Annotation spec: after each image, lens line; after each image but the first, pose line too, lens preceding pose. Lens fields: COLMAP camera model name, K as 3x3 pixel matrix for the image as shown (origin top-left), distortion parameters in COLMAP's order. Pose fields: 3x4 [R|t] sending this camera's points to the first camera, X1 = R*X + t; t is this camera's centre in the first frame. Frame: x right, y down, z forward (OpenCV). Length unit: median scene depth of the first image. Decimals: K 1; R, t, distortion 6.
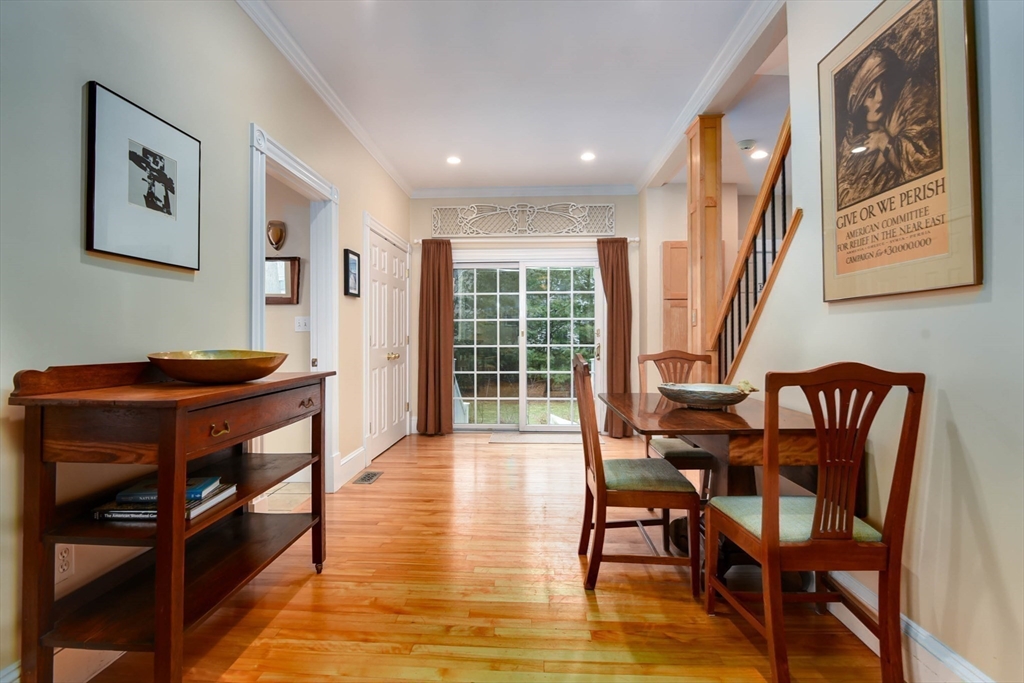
lens RADIAL K [[475.2, 0, 509.0], [0, 475.2, 336.5], [0, 0, 1]] dist [-0.018511, -0.000265]
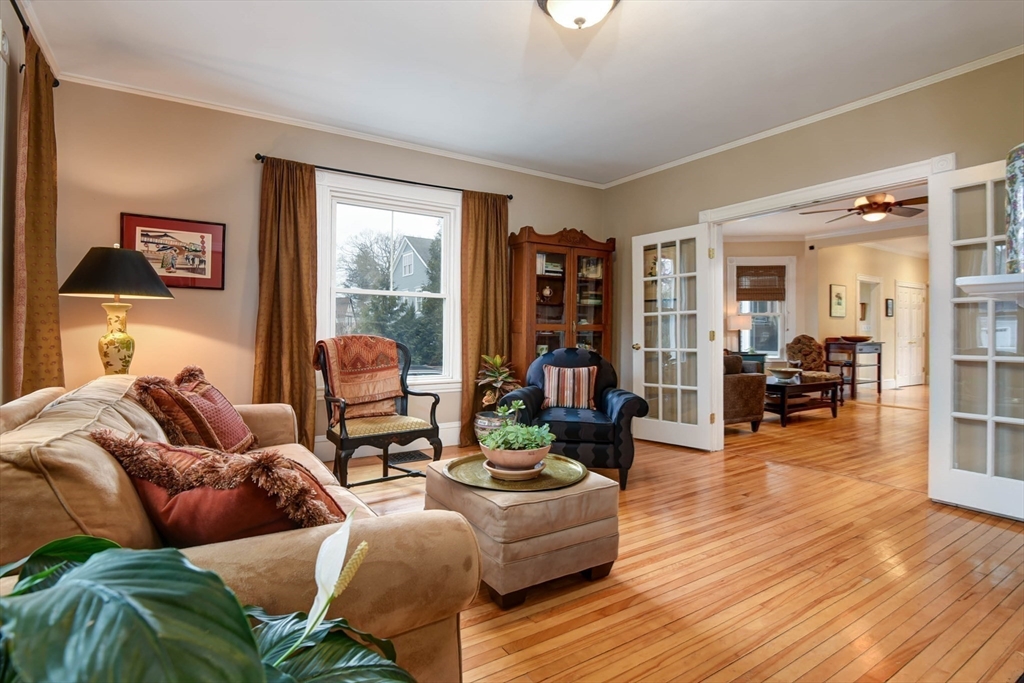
lens RADIAL K [[475.2, 0, 509.0], [0, 475.2, 336.5], [0, 0, 1]] dist [-0.018511, -0.000265]
pose [[0.545387, 0.001899, -0.838182, 1.150123], [0.000559, 0.999996, 0.002630, 0.020064], [0.838184, -0.001903, 0.545384, -3.597135]]
